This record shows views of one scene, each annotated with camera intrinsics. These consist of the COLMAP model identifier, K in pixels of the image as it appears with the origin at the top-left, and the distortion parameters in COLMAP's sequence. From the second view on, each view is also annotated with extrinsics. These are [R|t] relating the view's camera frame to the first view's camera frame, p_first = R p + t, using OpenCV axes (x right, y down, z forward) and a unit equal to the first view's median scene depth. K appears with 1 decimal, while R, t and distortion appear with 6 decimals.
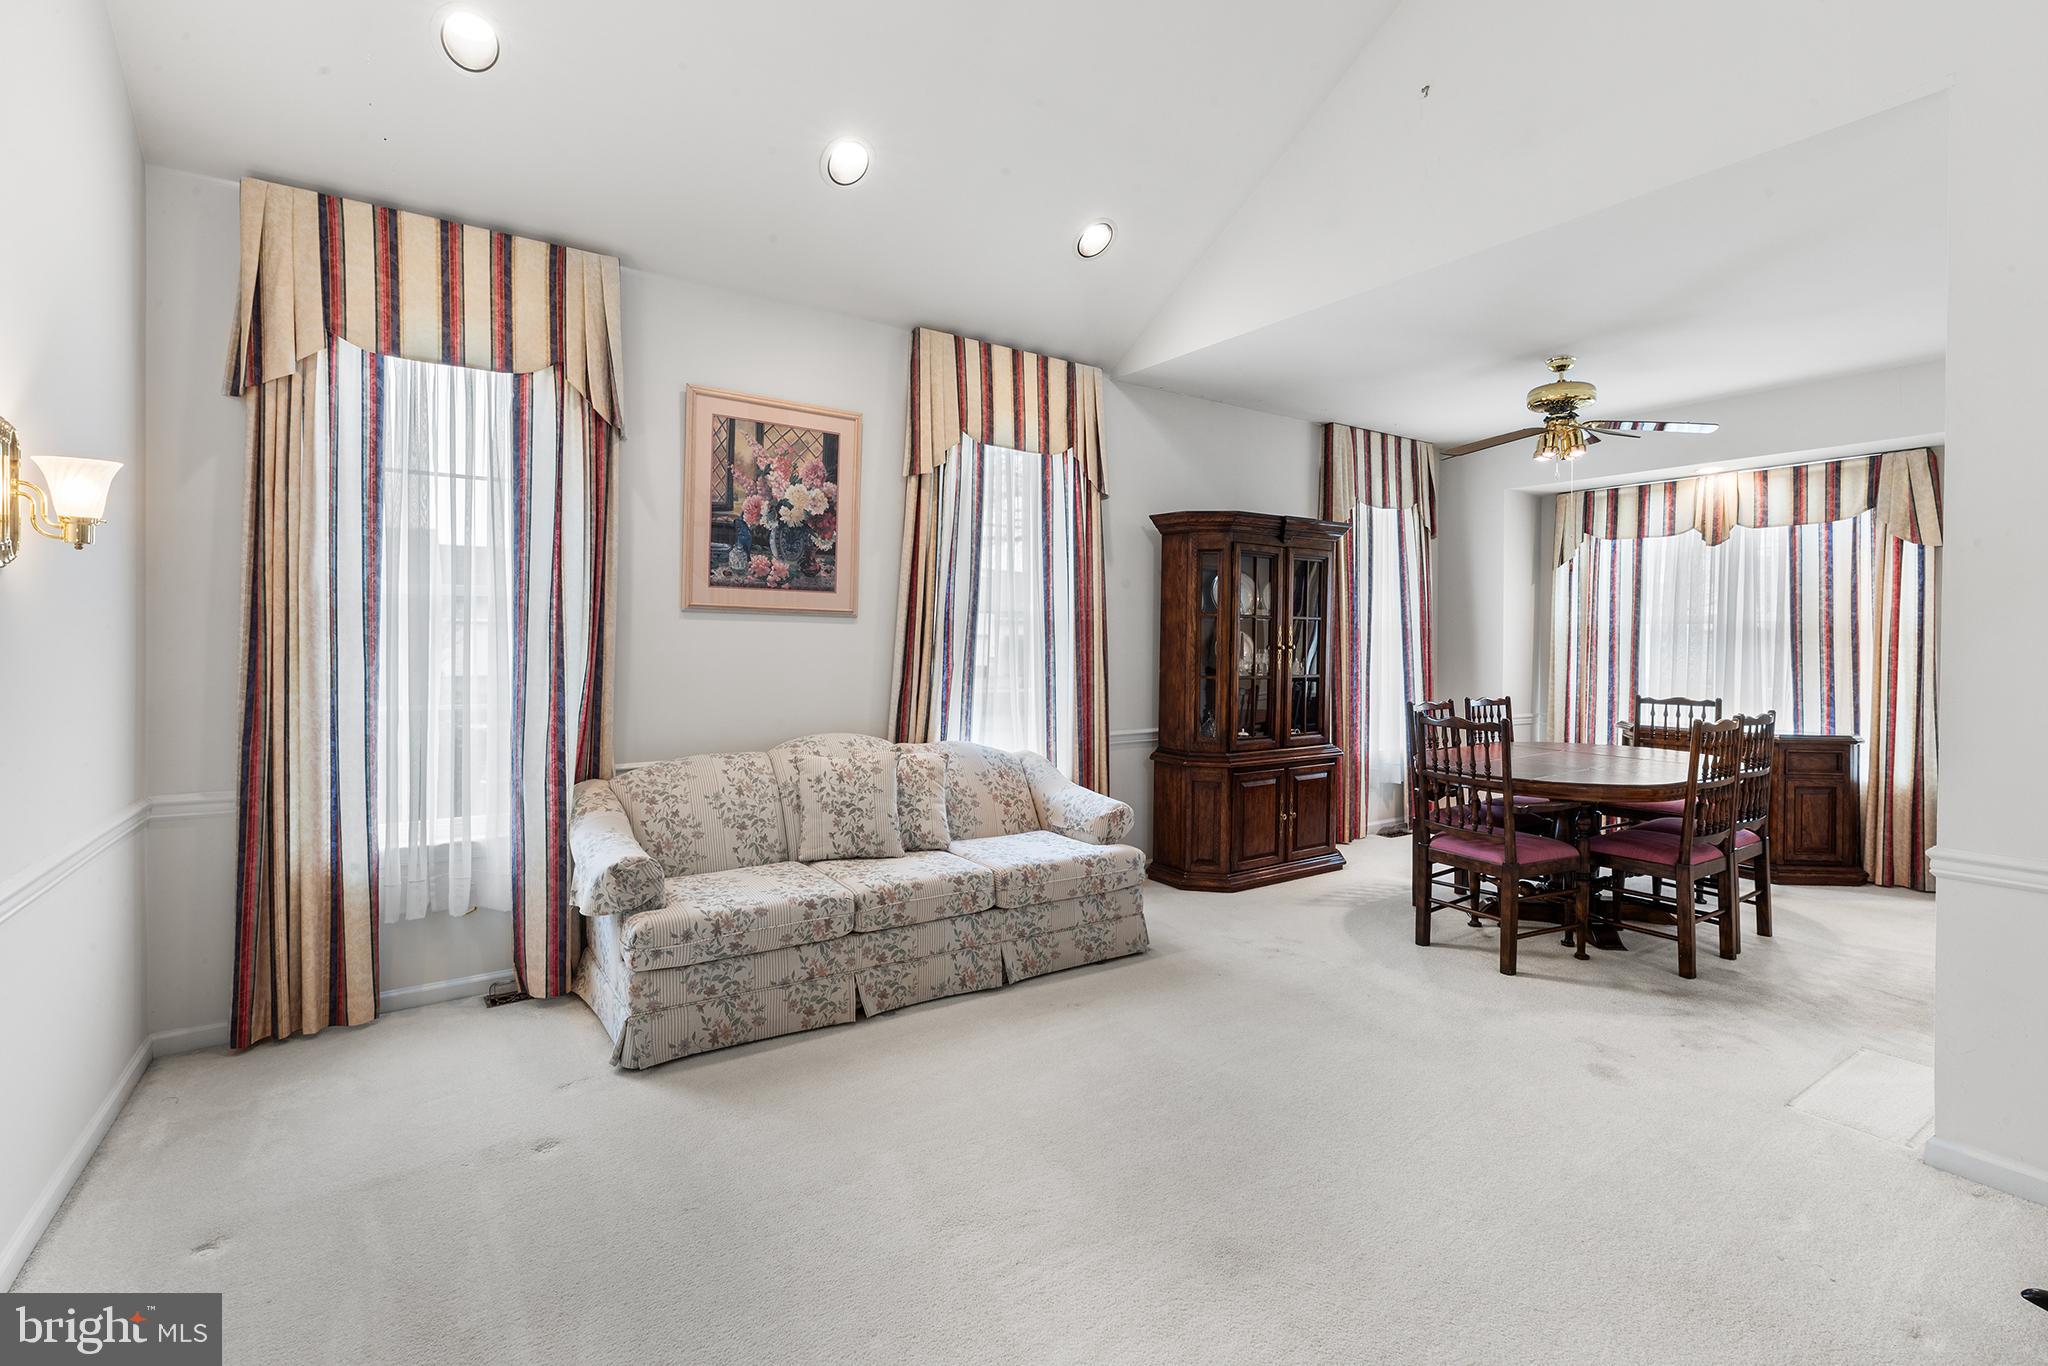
lens RADIAL K [[936.3, 0, 1025.7], [0, 936.3, 654.5], [0, 0, 1]] dist [0.002788, -0.000354]
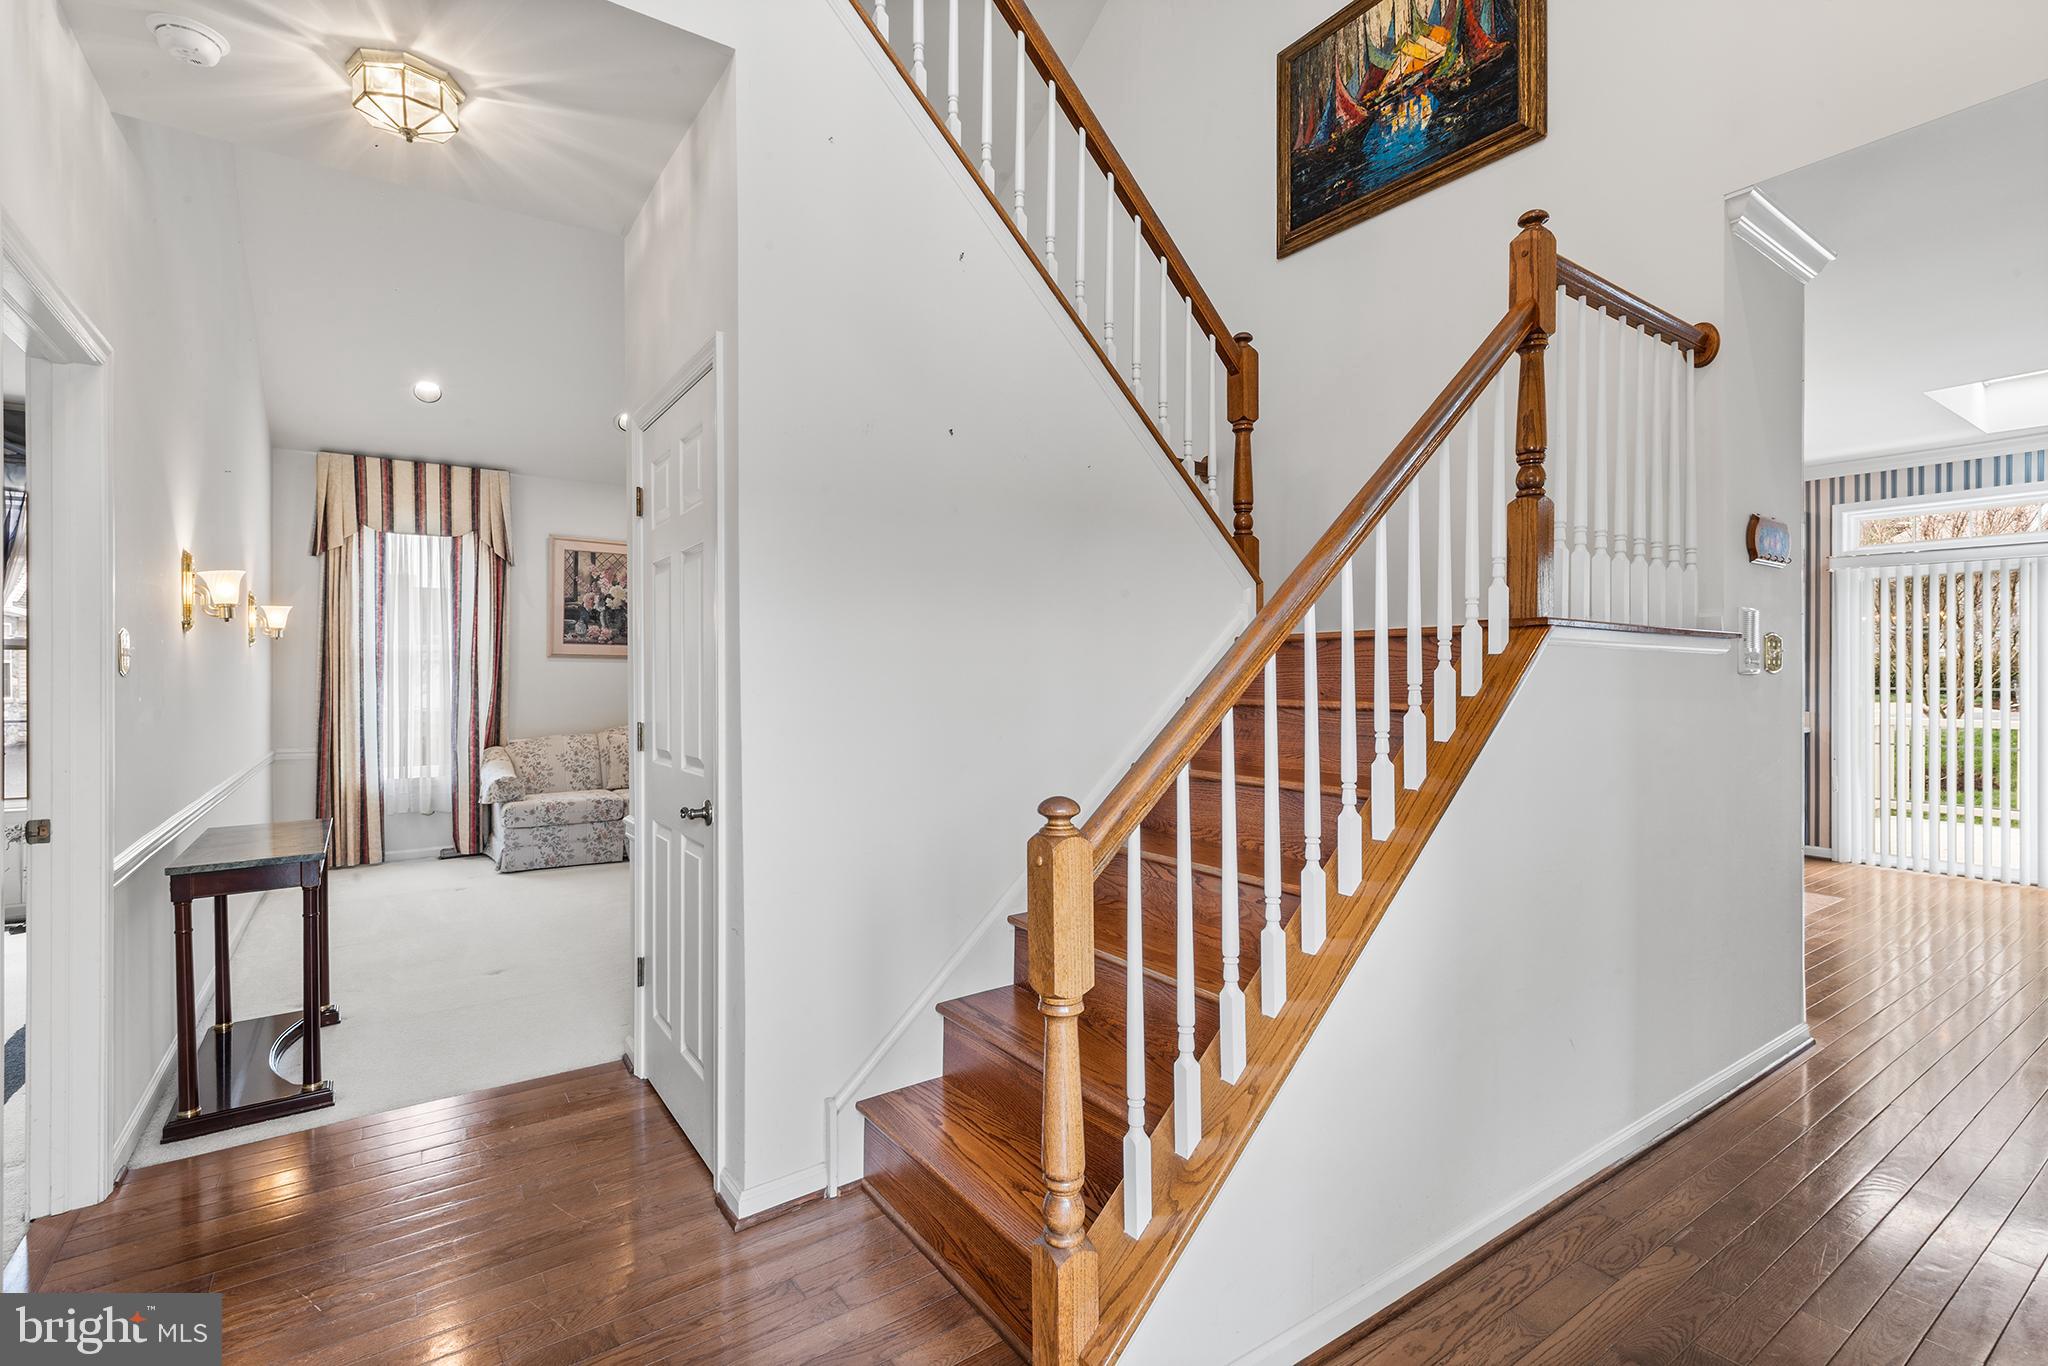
lens RADIAL K [[939.6, 0, 1024.0], [0, 939.6, 683.0], [0, 0, 1]] dist [0.000181, -0.000025]
pose [[0.999886, -0.009722, 0.011515, 0.535062], [0.009835, 0.999904, -0.009799, 0.030529], [-0.011419, 0.009911, 0.999886, -0.835835]]
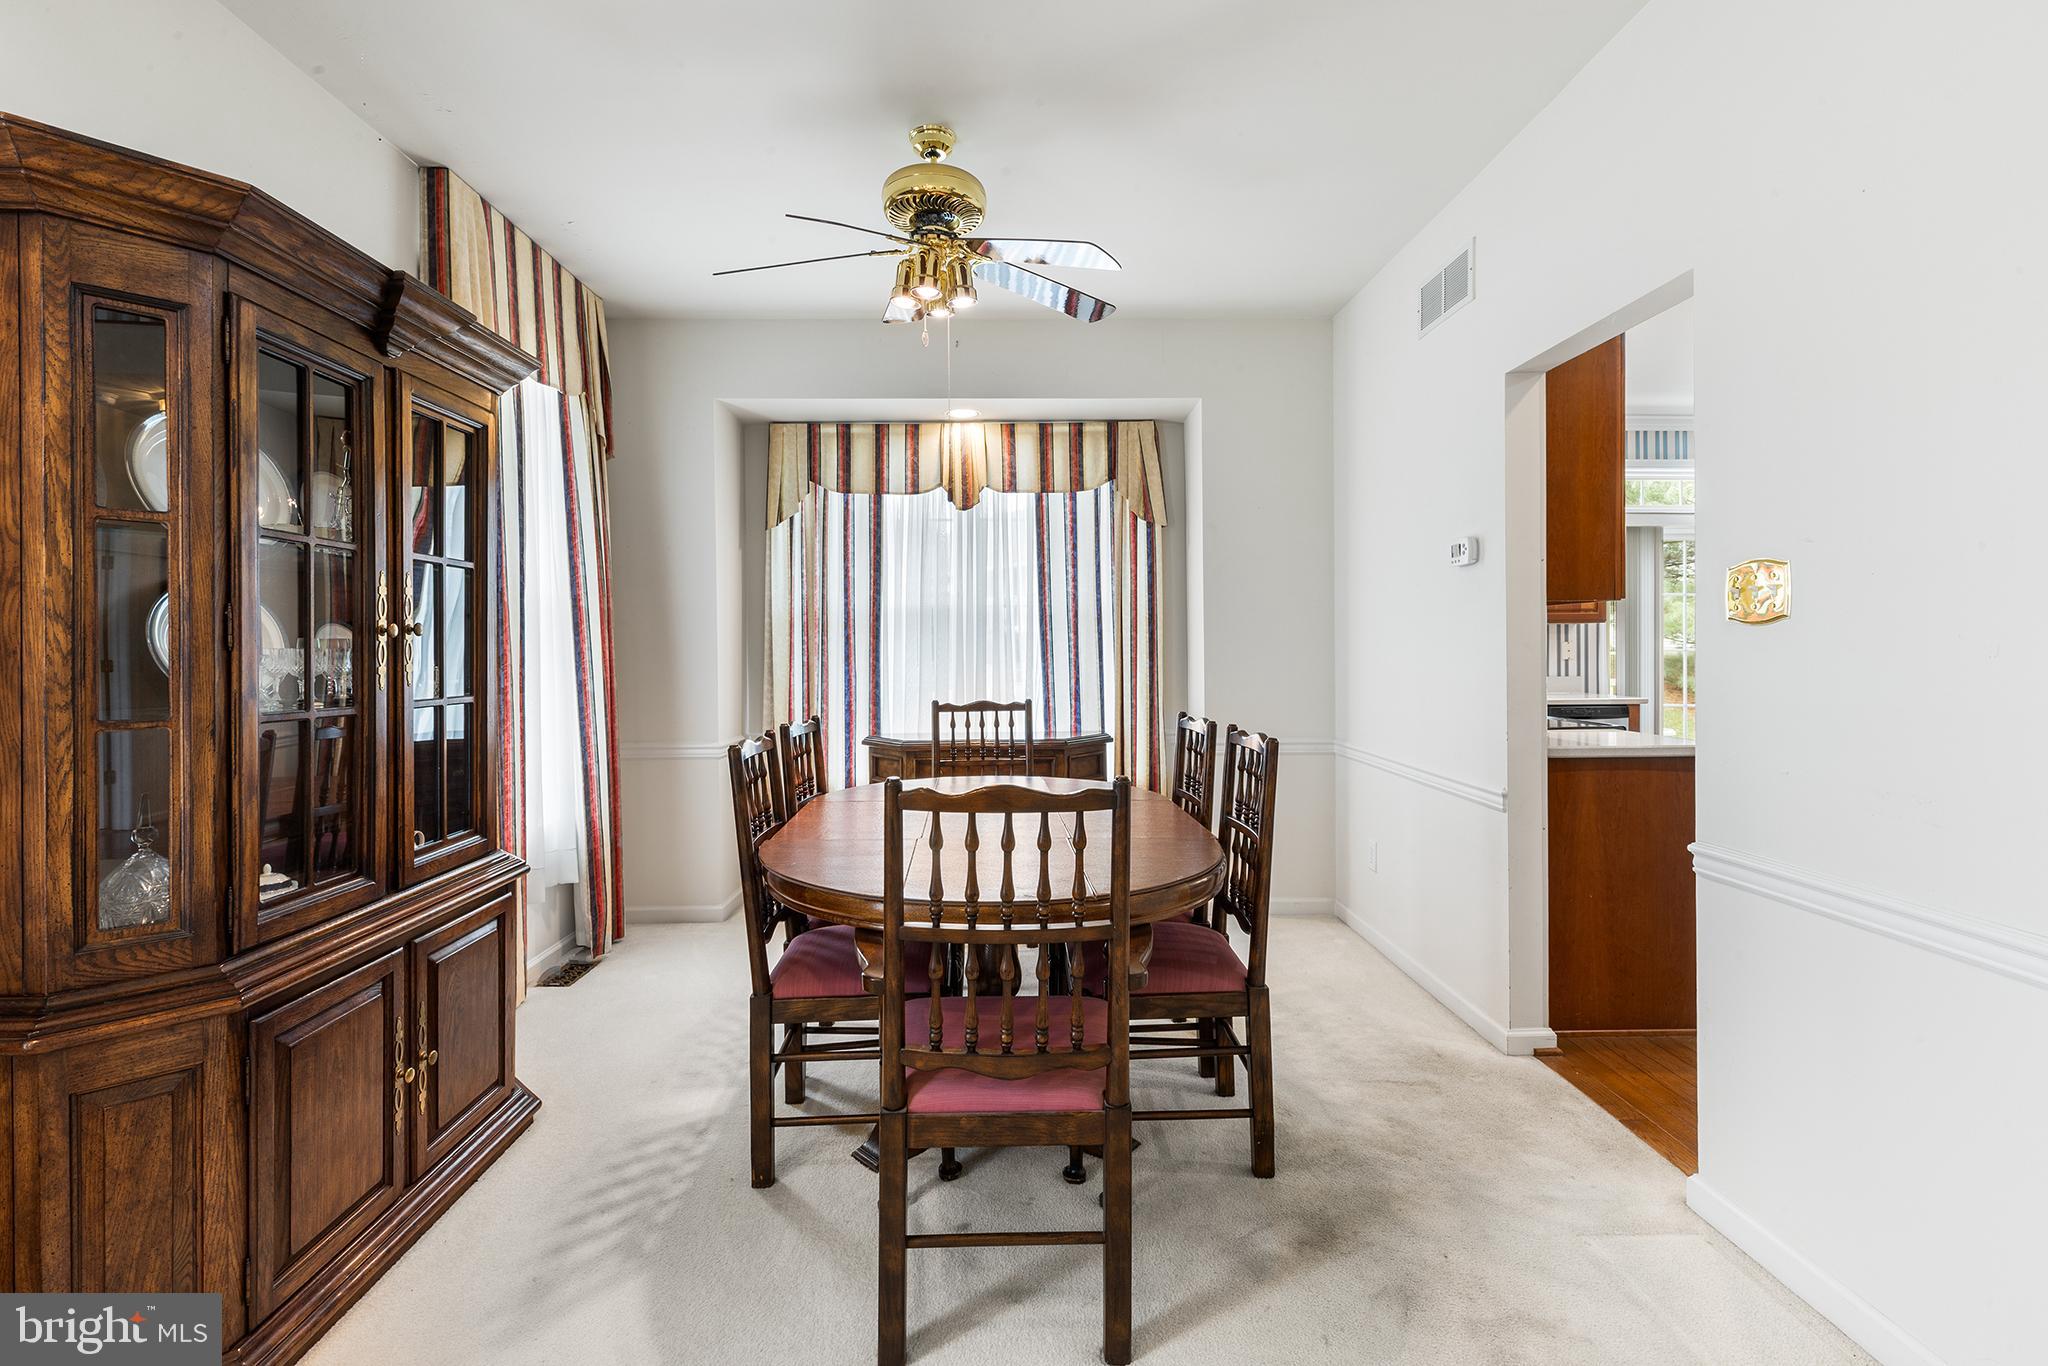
lens RADIAL K [[936.3, 0, 1025.7], [0, 936.3, 654.5], [0, 0, 1]] dist [0.002788, -0.000354]
pose [[0.543644, -0.015981, 0.839164, 0.145440], [0.024535, 0.999694, 0.003144, 0.011741], [-0.838957, 0.018880, 0.543870, 0.879444]]
